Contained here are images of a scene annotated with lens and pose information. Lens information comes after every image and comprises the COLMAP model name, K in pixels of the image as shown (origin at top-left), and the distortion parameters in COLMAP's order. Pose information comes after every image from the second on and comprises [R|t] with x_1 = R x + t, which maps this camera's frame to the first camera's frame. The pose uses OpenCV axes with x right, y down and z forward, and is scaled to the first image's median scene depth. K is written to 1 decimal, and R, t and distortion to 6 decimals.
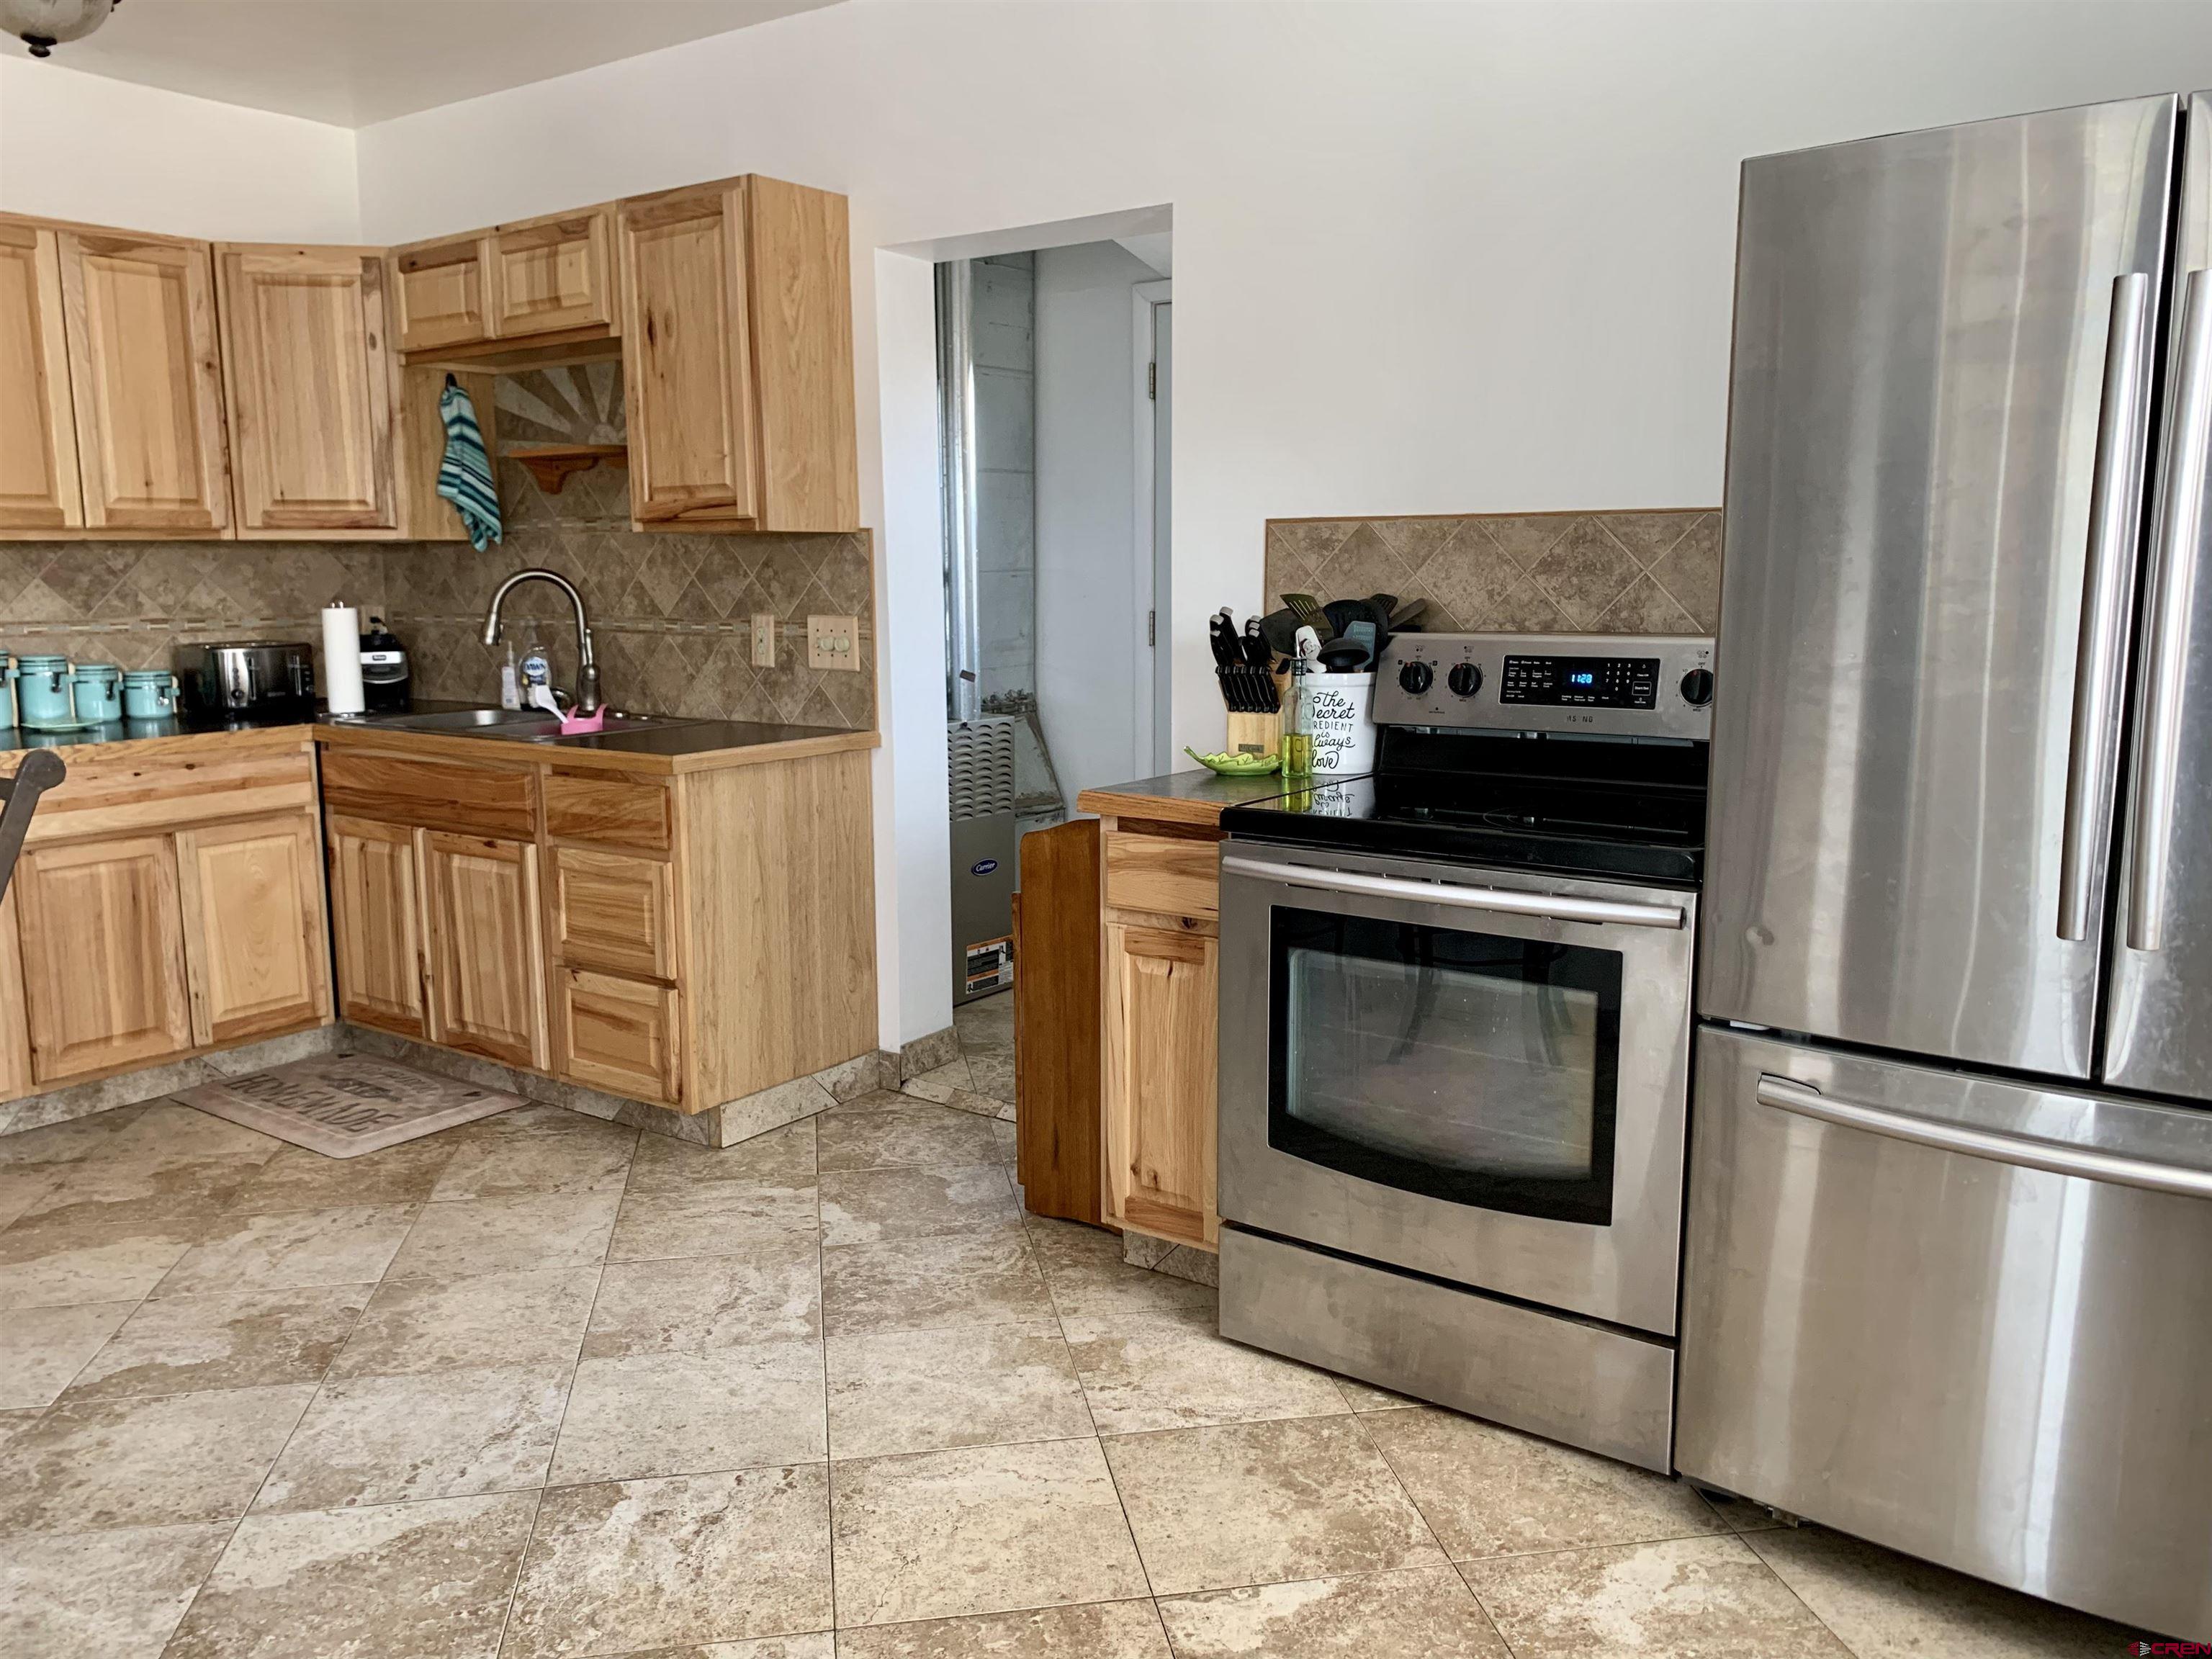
lens RADIAL K [[1674.2, 0, 1086.2], [0, 1674.2, 827.5], [0, 0, 1]] dist [0.031484, -0.042317]
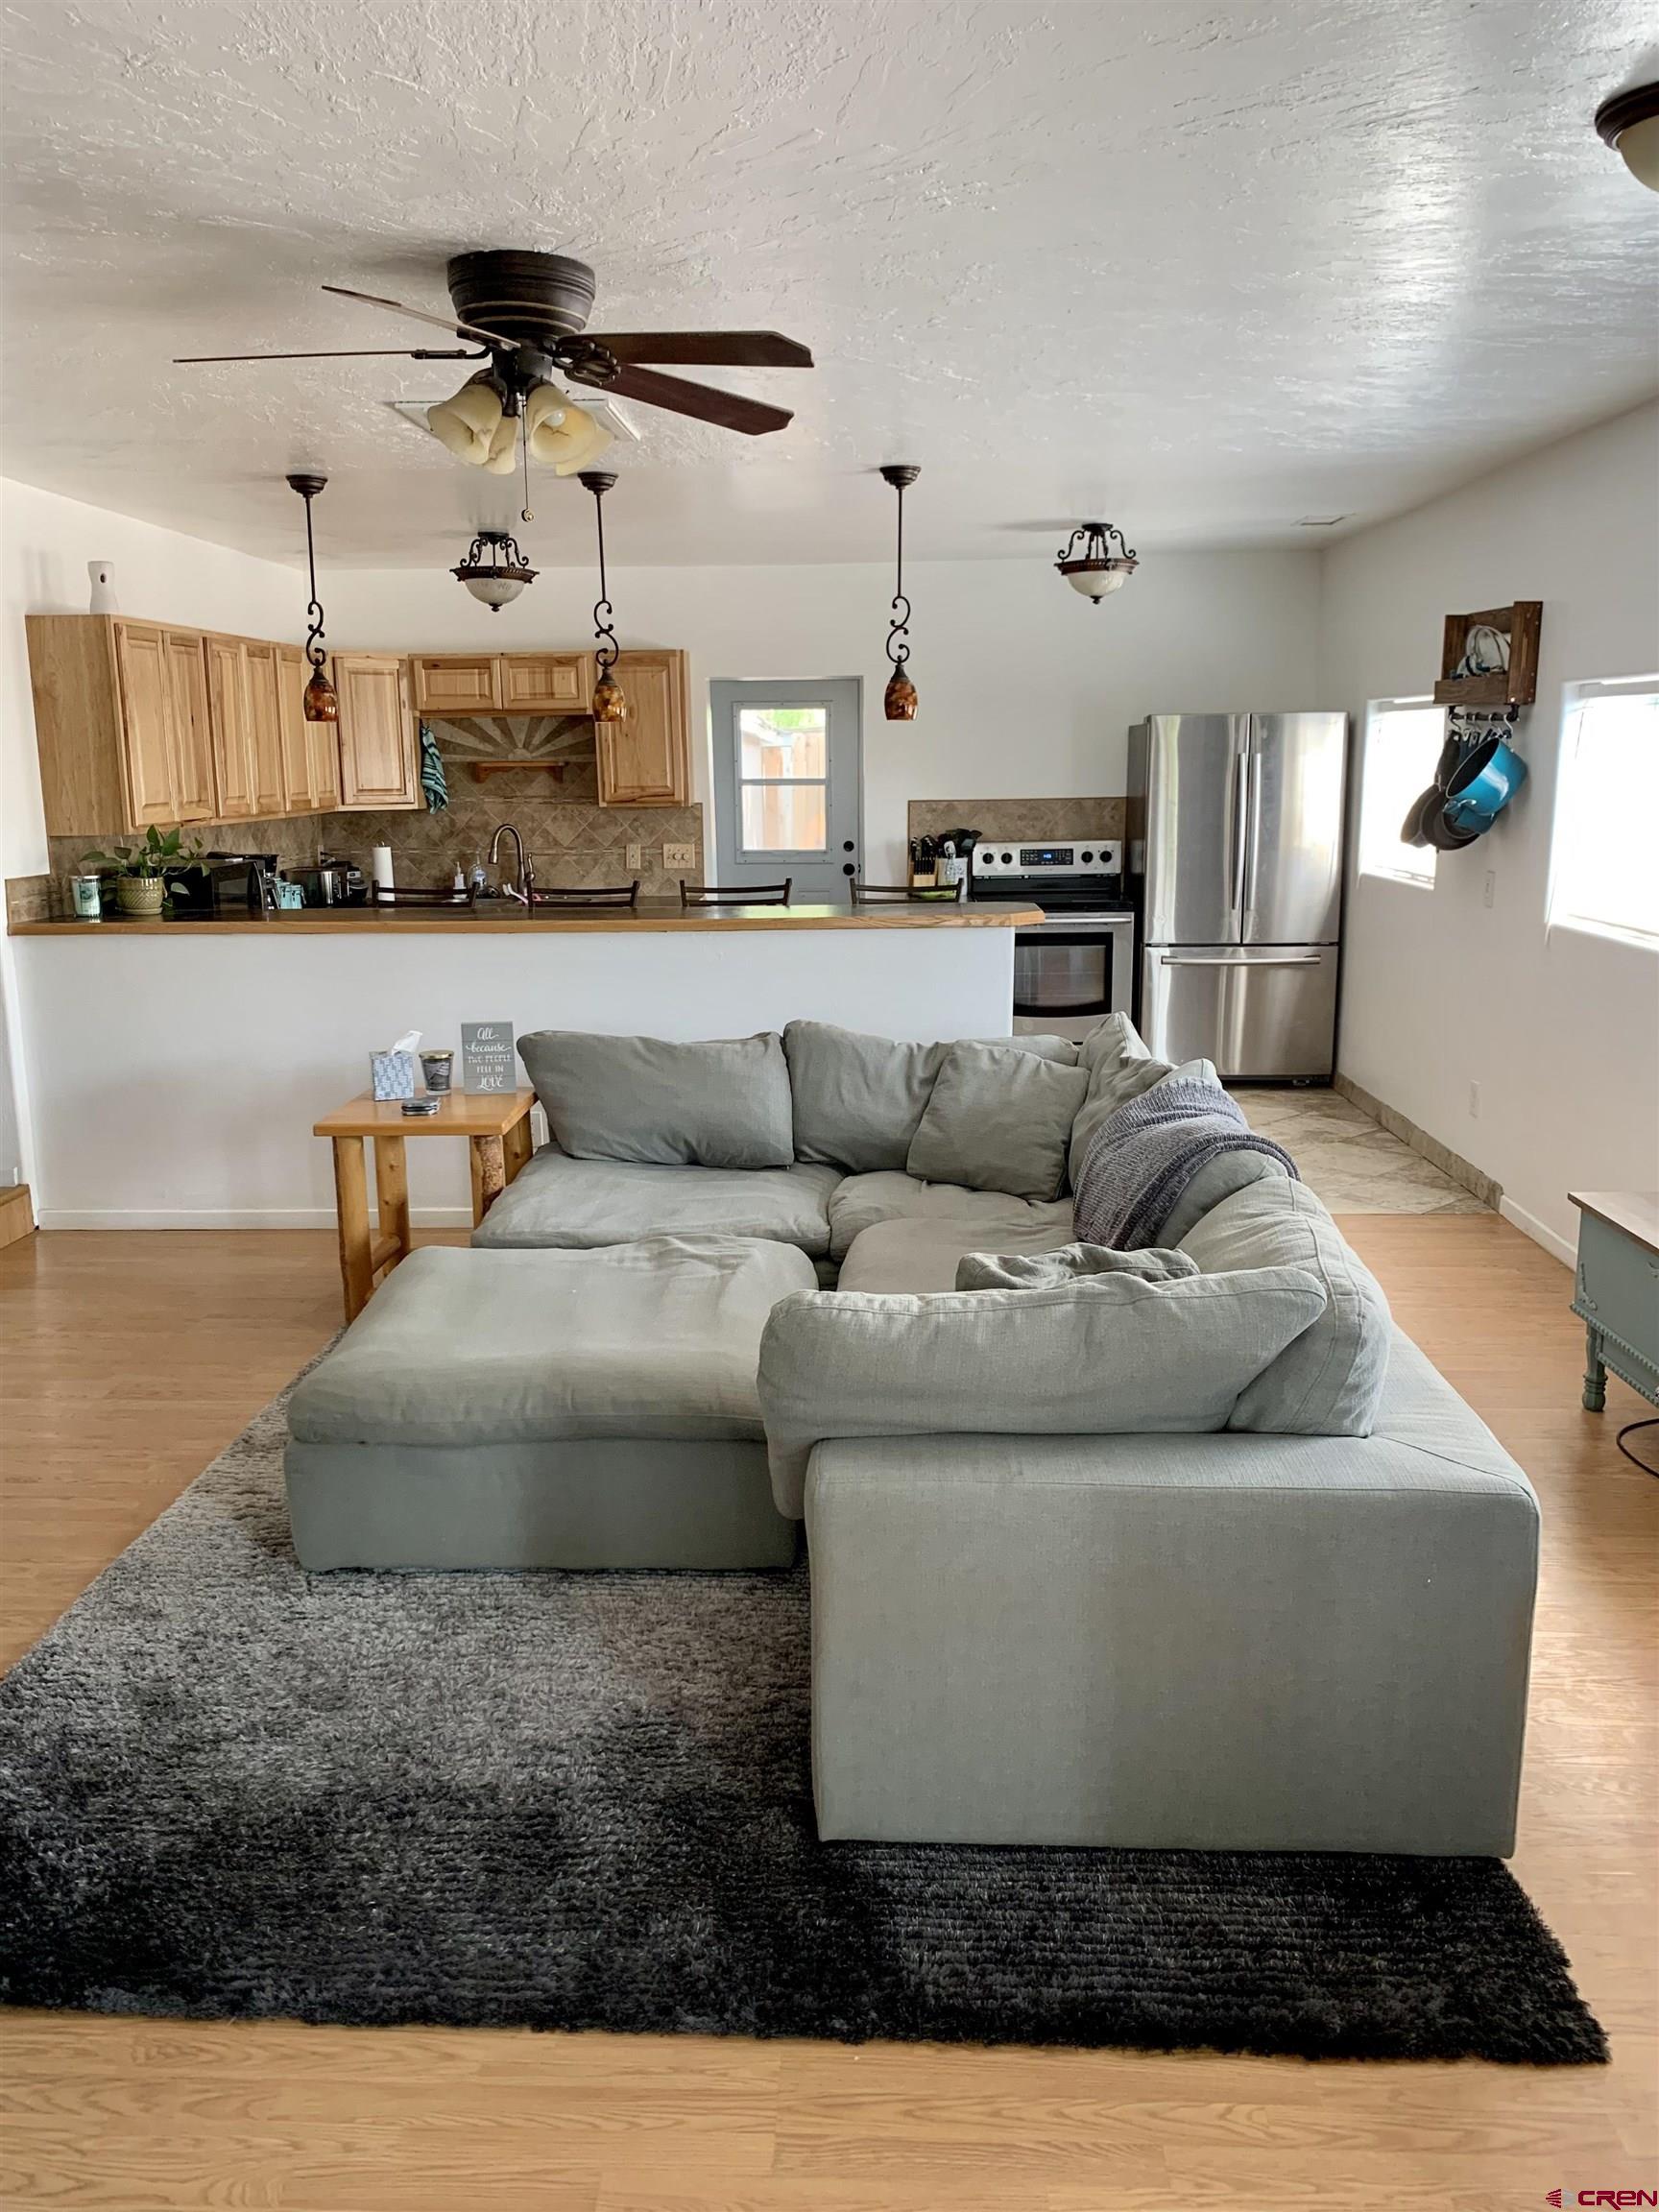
lens RADIAL K [[1674.2, 0, 837.1], [0, 1674.2, 1100.8], [0, 0, 1]] dist [0.031484, -0.042317]
pose [[0.823489, -0.118795, 0.554755, -1.230020], [0.095288, 0.992902, 0.071173, 0.068357], [-0.559273, -0.005748, 0.828964, -0.904891]]
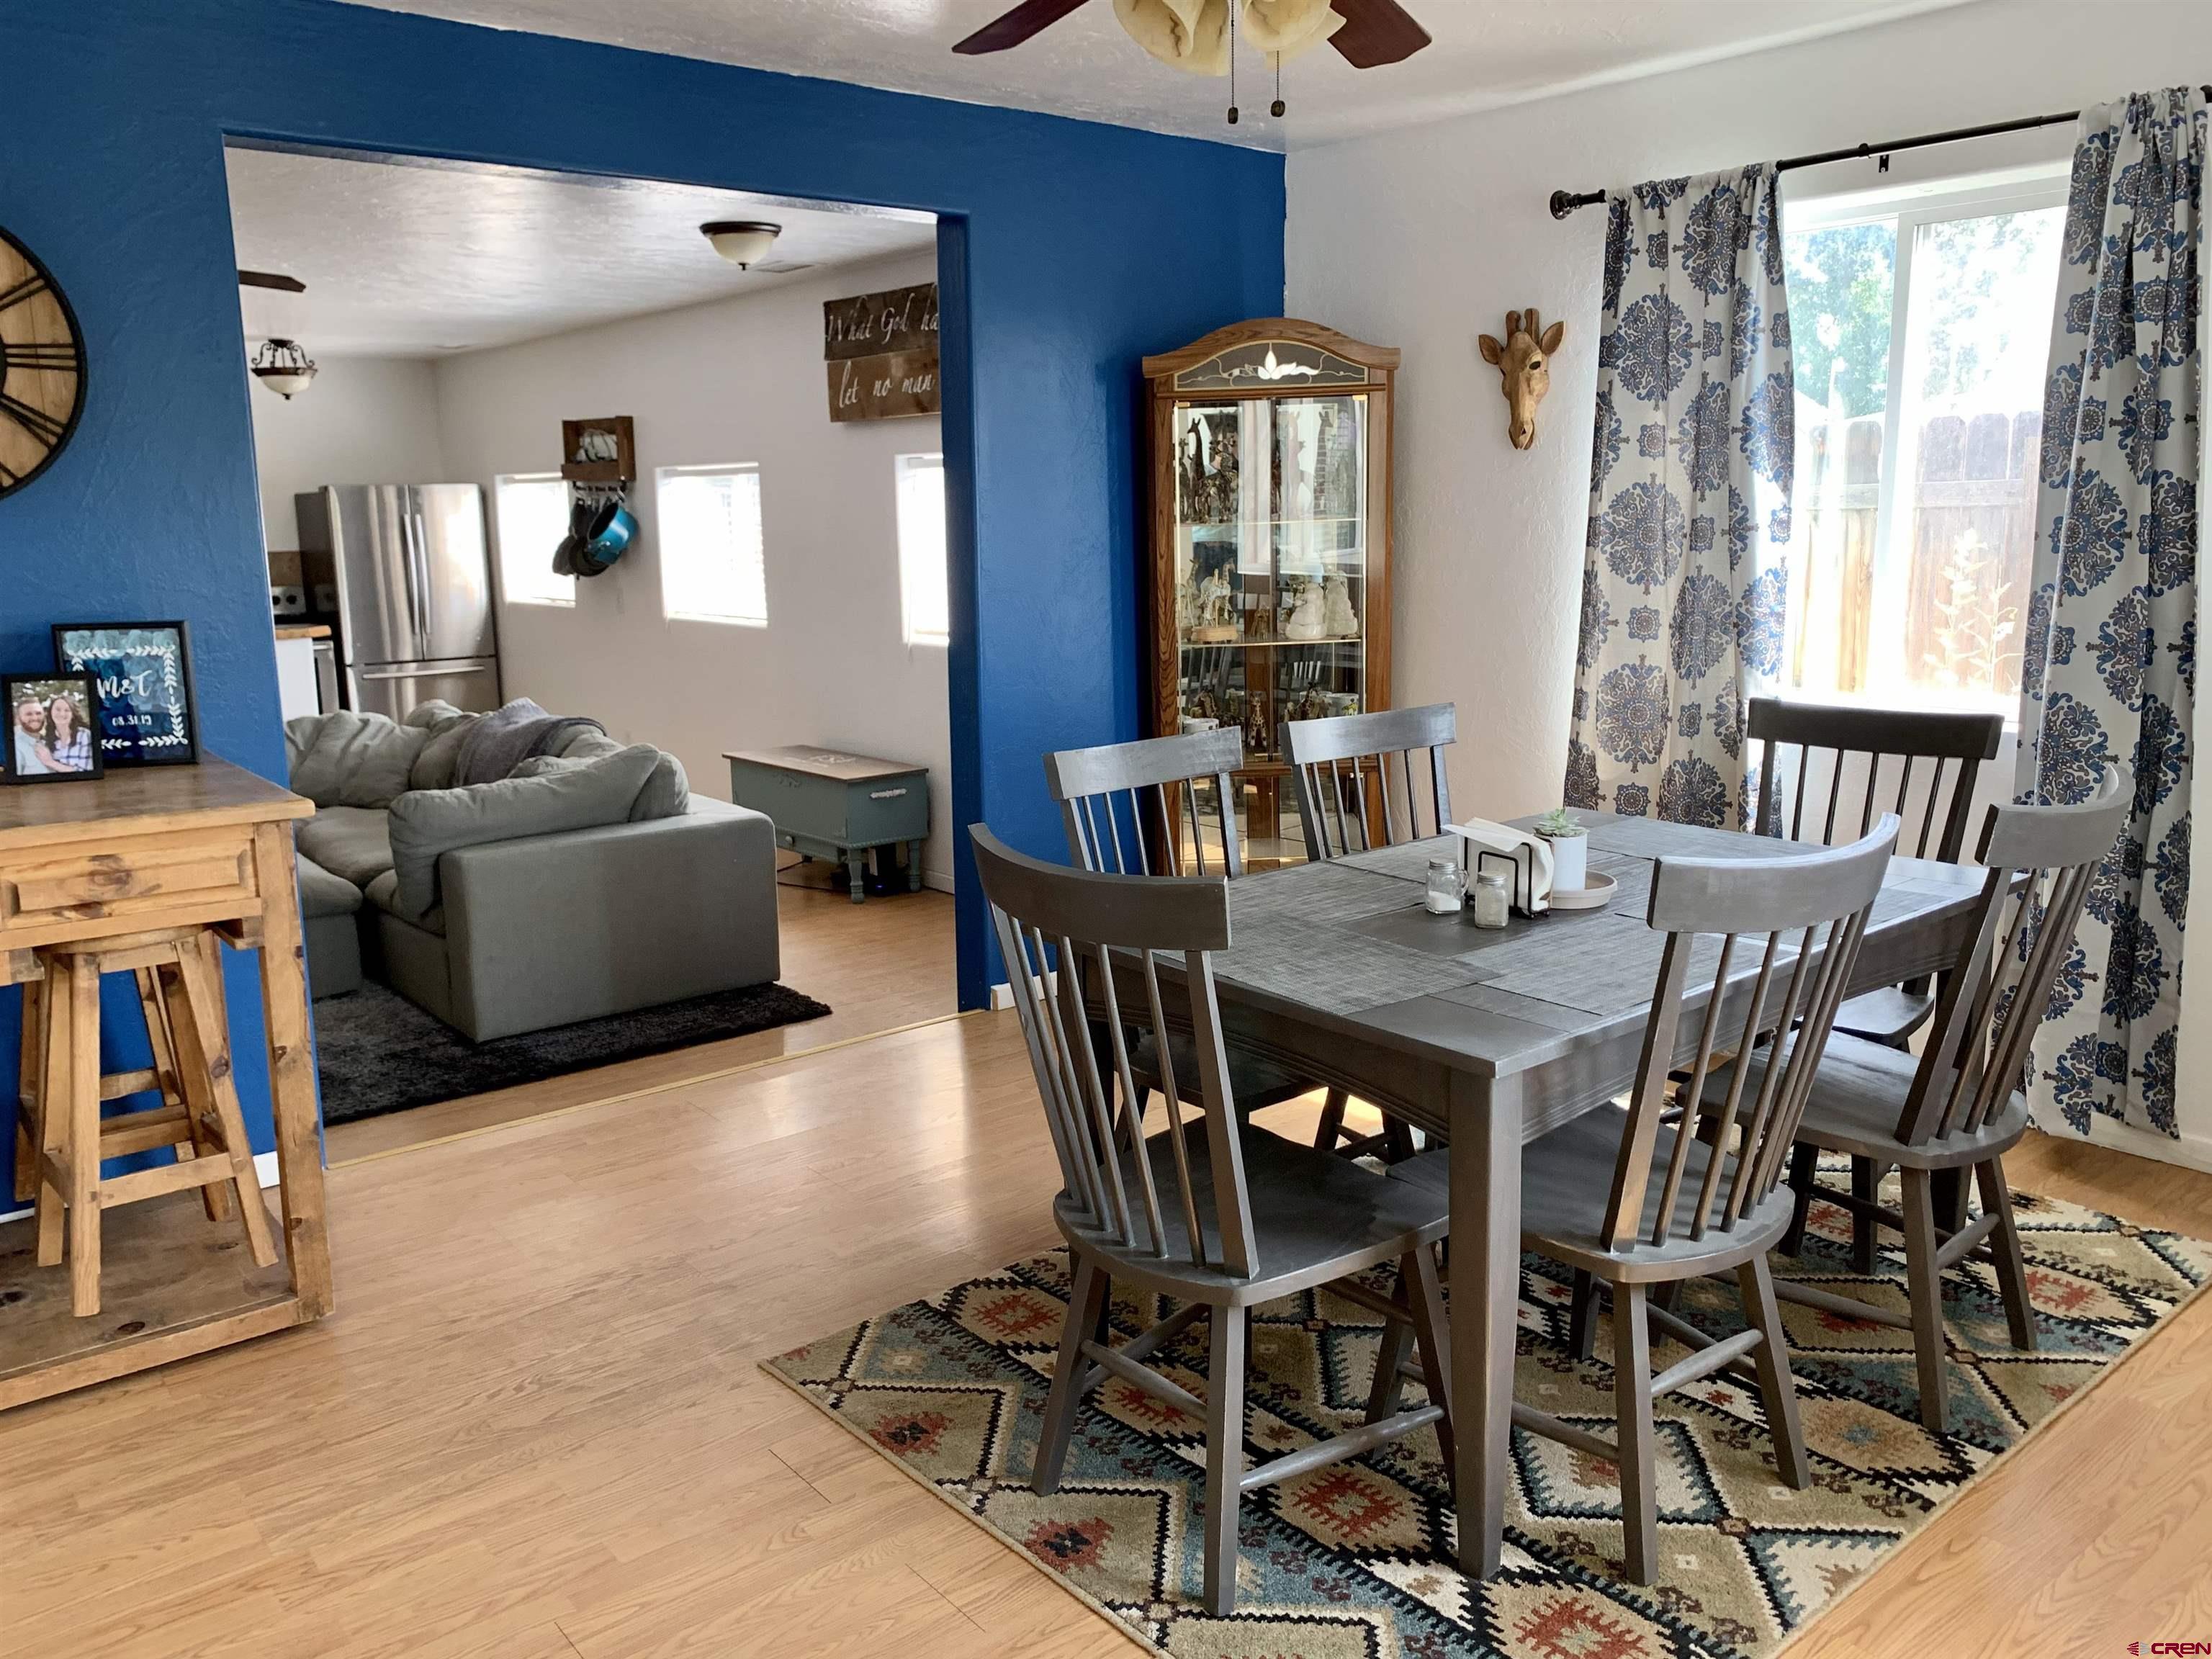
lens RADIAL K [[1674.2, 0, 1100.6], [0, 1674.2, 828.3], [0, 0, 1]] dist [0.031484, -0.042317]
pose [[0.244710, -0.185572, 0.951672, -2.316668], [0.169310, 0.974612, 0.146510, 0.145585], [-0.954699, 0.125275, 0.269917, -1.325380]]
